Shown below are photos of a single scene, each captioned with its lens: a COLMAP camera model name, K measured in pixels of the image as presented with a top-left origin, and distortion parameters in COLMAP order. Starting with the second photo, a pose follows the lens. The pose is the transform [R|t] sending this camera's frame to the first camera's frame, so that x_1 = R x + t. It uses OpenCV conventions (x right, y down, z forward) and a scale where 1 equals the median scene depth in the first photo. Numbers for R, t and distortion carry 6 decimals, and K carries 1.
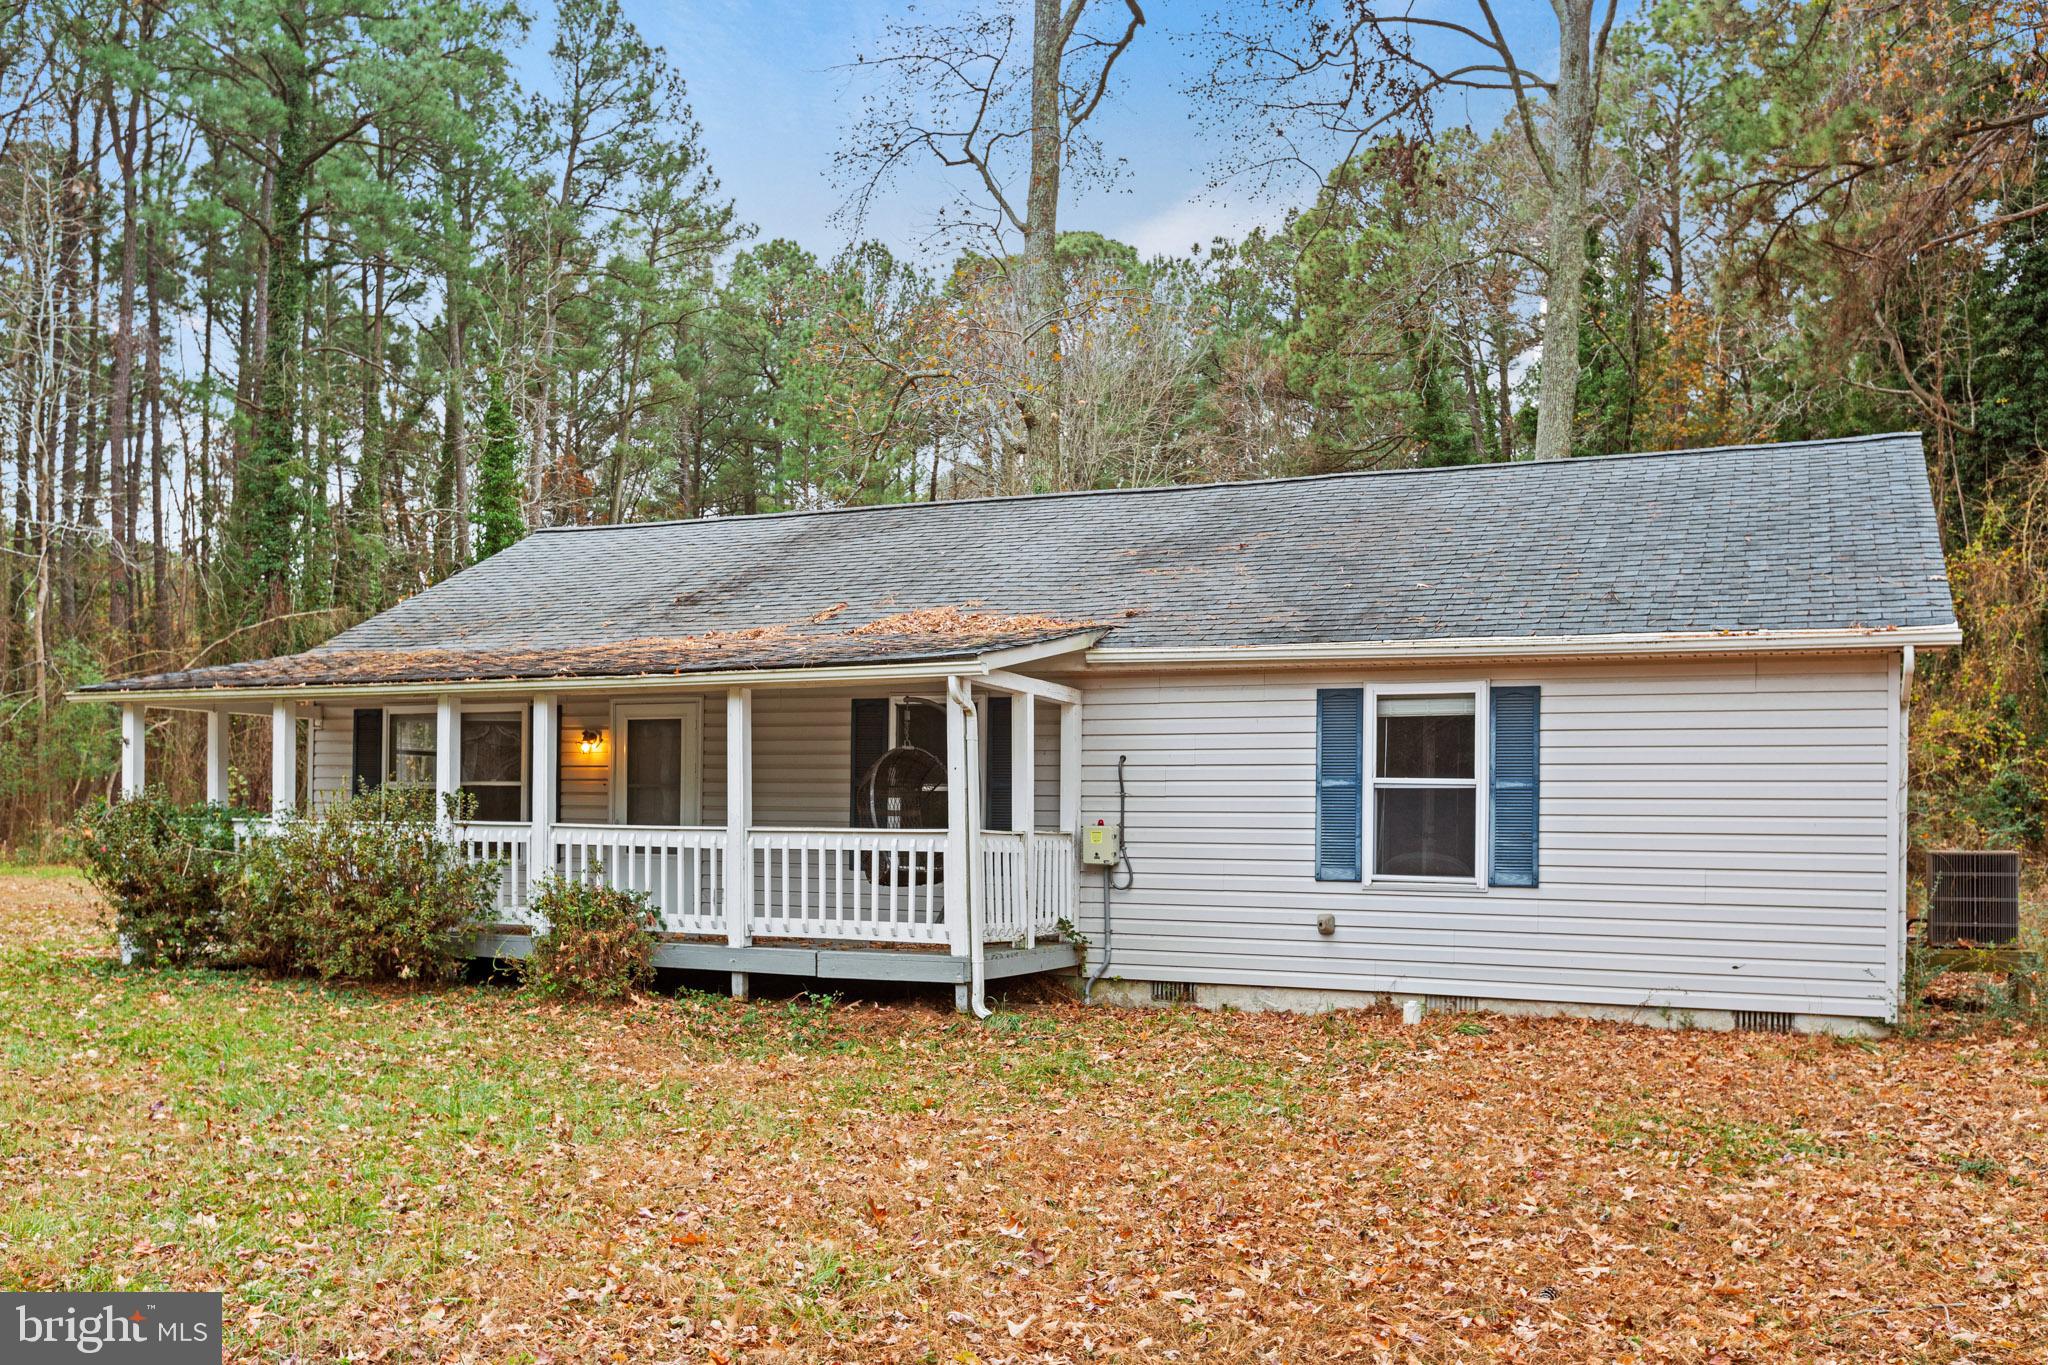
lens RADIAL K [[1767.0, 0, 1023.6], [0, 1767.0, 698.6], [0, 0, 1]] dist [0.006934, 0.009625]
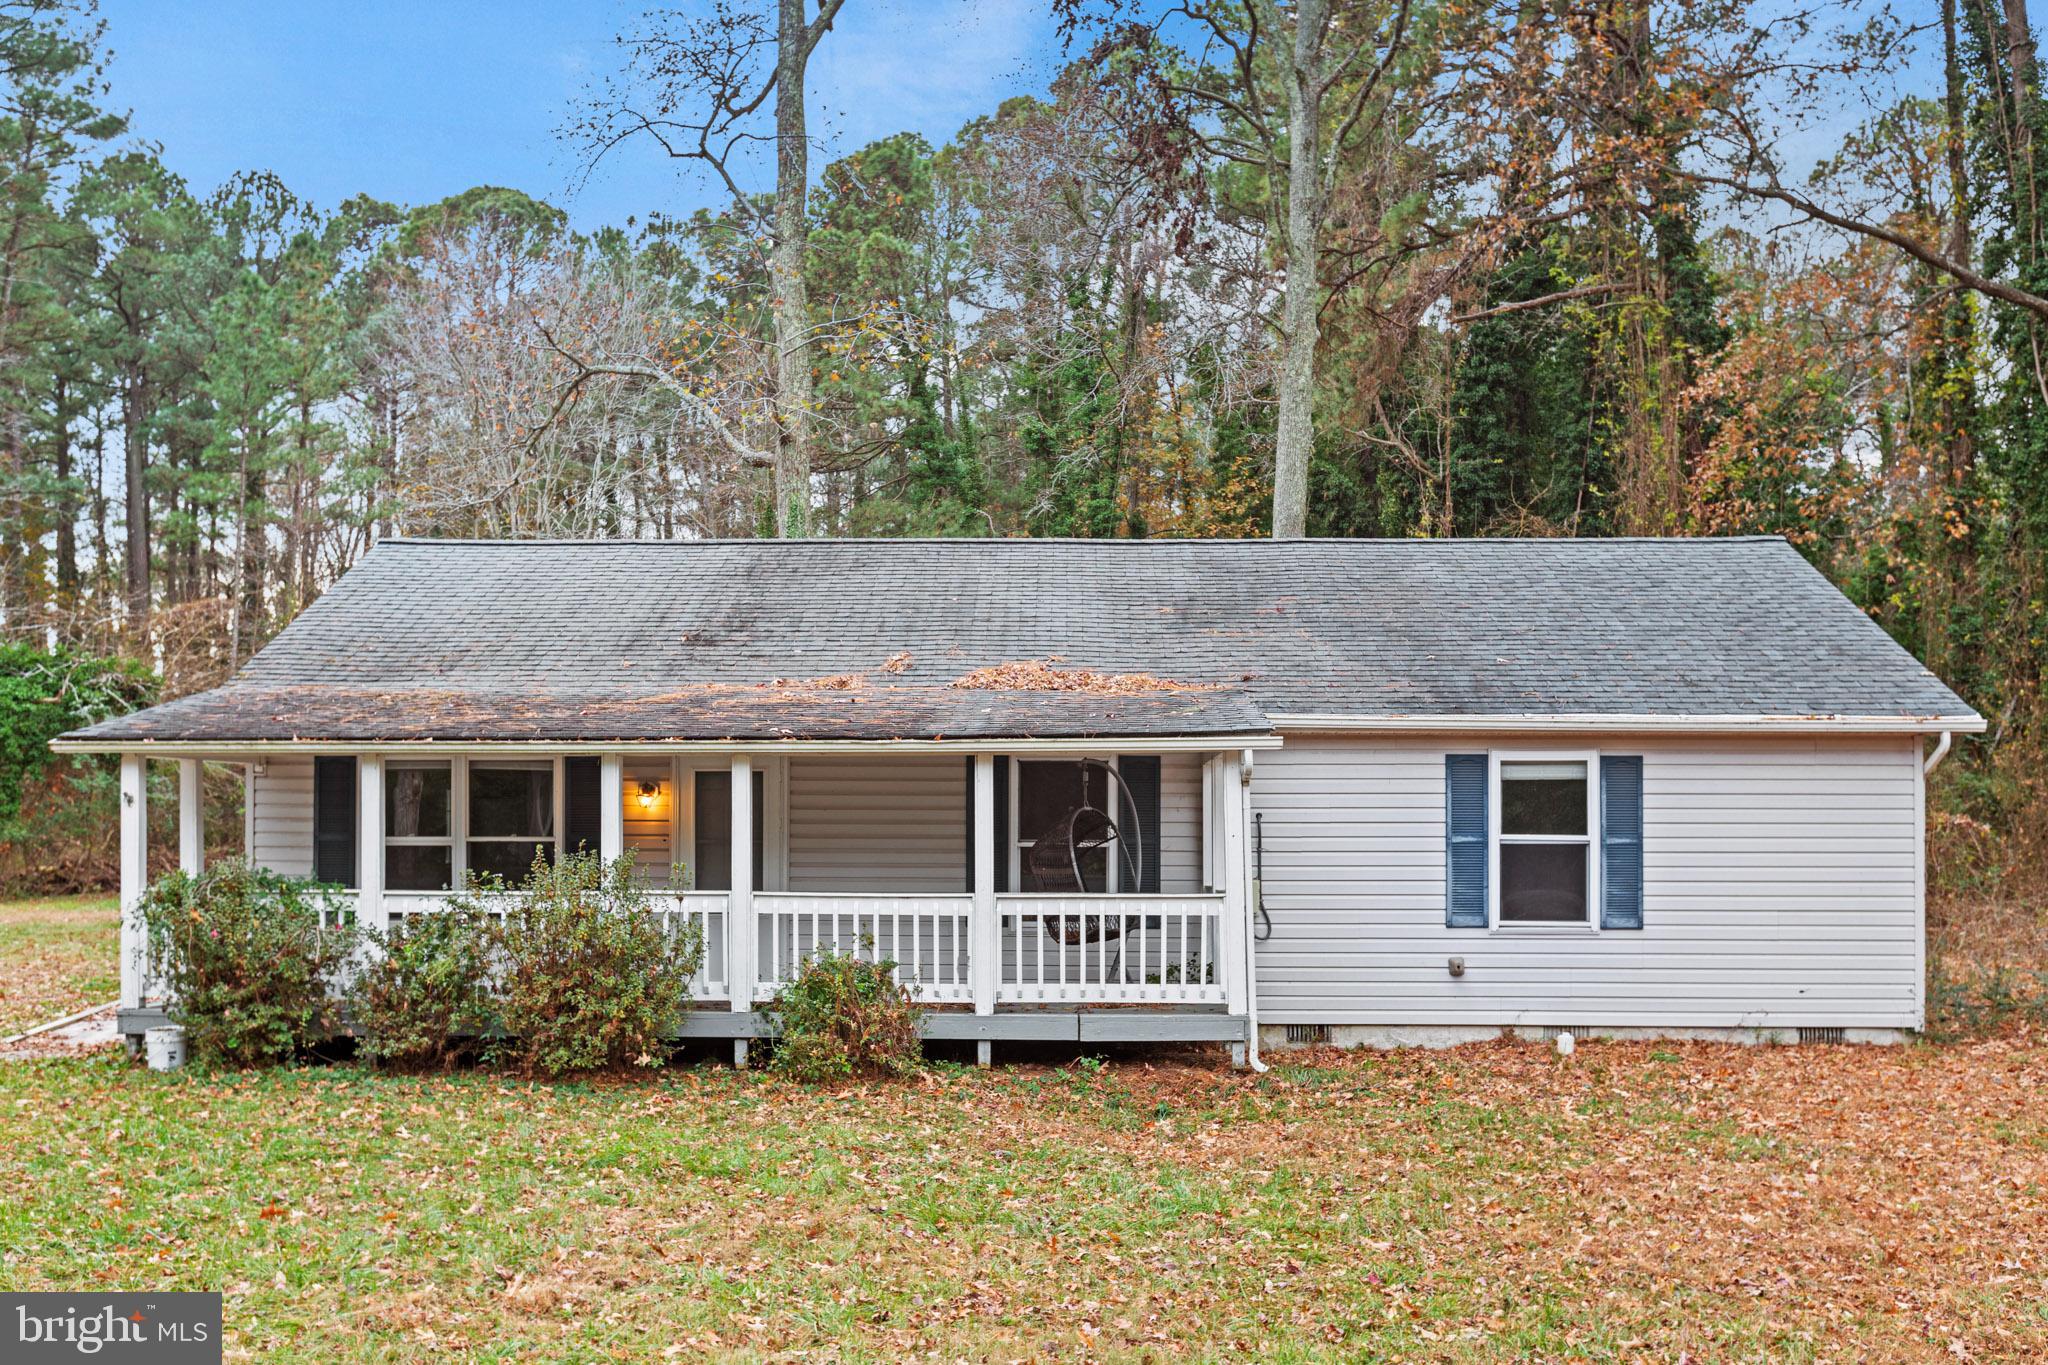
lens RADIAL K [[1840.5, 0, 1024.0], [0, 1840.5, 682.5], [0, 0, 1]] dist [0.003326, -0.014456]
pose [[0.924925, 0.017960, 0.379725, -0.531444], [-0.017706, 0.999835, -0.004162, -0.041925], [-0.379737, -0.002874, 0.925090, 0.033280]]
